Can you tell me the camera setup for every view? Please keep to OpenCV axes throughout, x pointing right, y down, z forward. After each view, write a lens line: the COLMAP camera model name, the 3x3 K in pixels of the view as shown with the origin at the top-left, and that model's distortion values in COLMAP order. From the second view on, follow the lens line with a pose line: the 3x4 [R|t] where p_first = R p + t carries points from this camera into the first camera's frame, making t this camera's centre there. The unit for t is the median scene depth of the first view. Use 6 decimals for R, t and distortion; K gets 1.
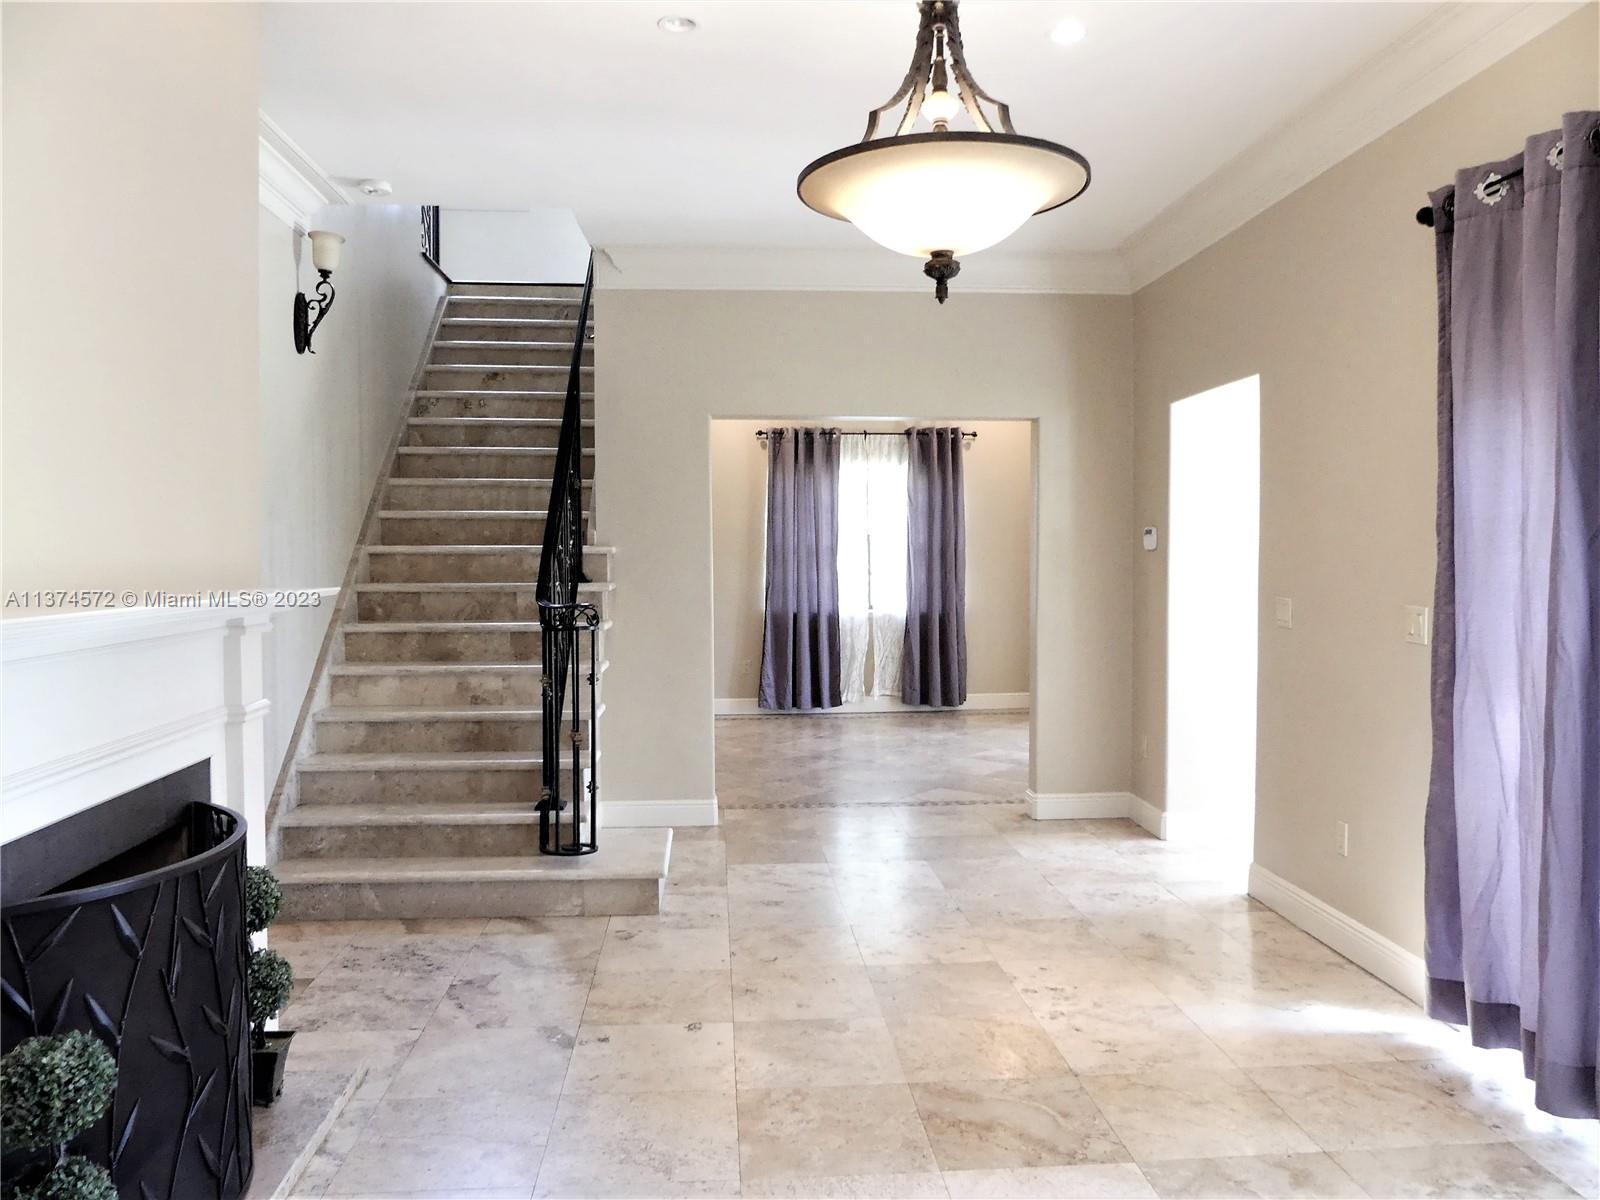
lens RADIAL K [[1187.5, 0, 800.9], [0, 1187.5, 595.2], [0, 0, 1]] dist [-0.018142, 0.009046]
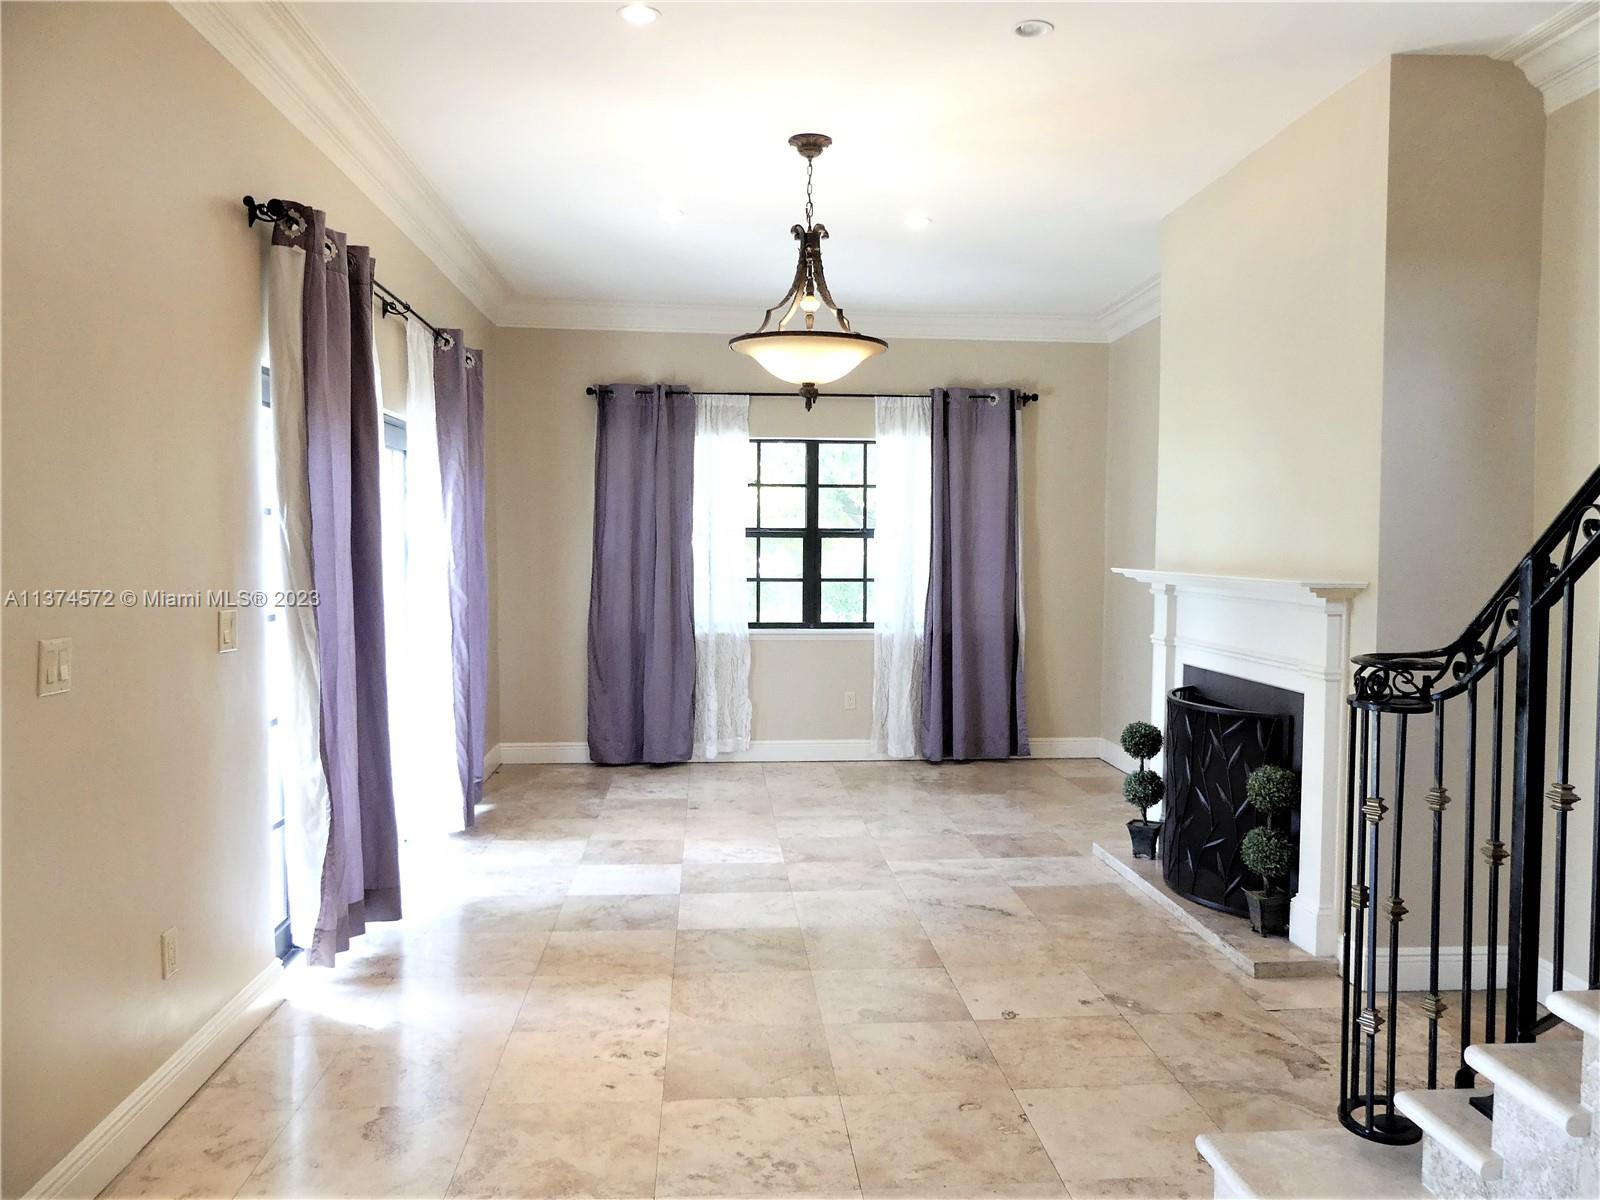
lens RADIAL K [[1187.5, 0, 800.2], [0, 1187.5, 598.5], [0, 0, 1]] dist [-0.018142, 0.009046]
pose [[-0.999988, -0.004038, -0.002680, 0.092864], [-0.004252, 0.996330, 0.085495, -0.079301], [0.002324, 0.085506, -0.996335, 1.945953]]
